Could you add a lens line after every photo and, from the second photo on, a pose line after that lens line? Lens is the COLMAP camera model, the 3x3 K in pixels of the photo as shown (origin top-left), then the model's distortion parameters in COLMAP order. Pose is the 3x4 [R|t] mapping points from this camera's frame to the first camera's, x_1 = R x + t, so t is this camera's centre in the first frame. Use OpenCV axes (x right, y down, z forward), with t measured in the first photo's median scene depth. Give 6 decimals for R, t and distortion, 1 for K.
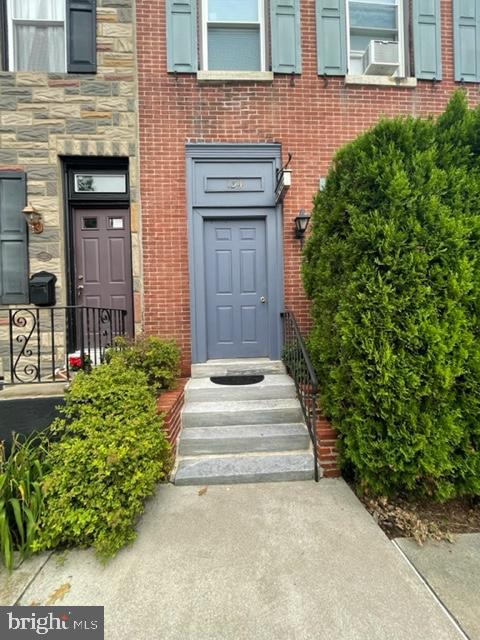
lens RADIAL K [[260.9, 0, 240.0], [0, 260.9, 320.0], [0, 0, 1]] dist [-0.009021, -0.000045]
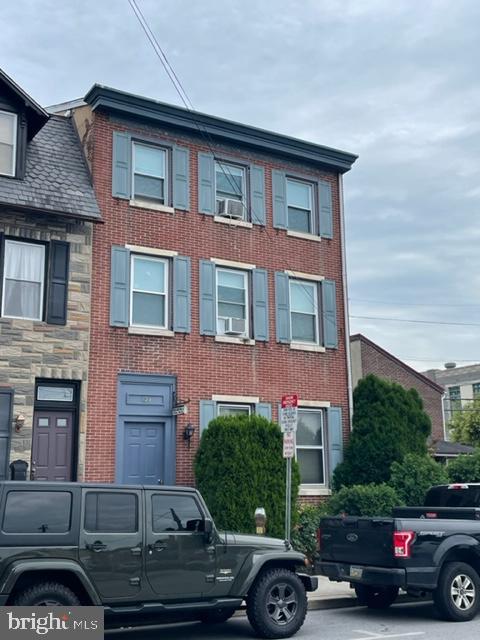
lens RADIAL K [[692.8, 0, 240.0], [0, 692.8, 320.0], [0, 0, 1]] dist [0.058127, -0.026457]
pose [[0.885031, 0.115296, 0.451029, -1.451780], [0.001007, 0.968369, -0.249519, 0.021082], [-0.465531, 0.221286, 0.856921, -2.863443]]
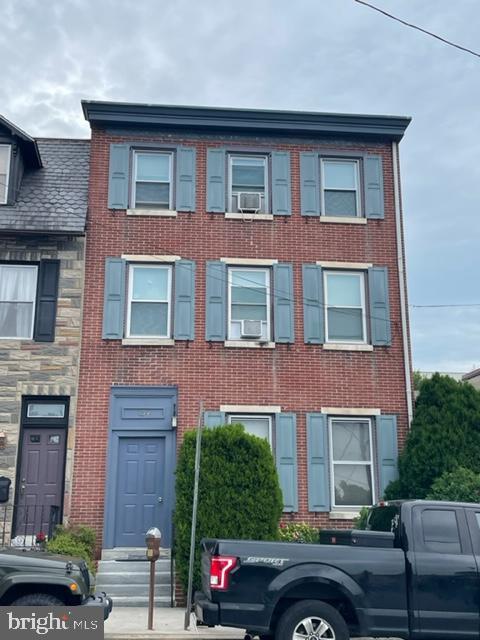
lens RADIAL K [[692.8, 0, 240.0], [0, 692.8, 320.0], [0, 0, 1]] dist [0.058127, -0.026457]
pose [[0.997758, 0.037860, 0.055188, 0.287134], [-0.020968, 0.959935, -0.279439, 0.028920], [-0.063557, 0.277655, 0.958576, -2.908098]]
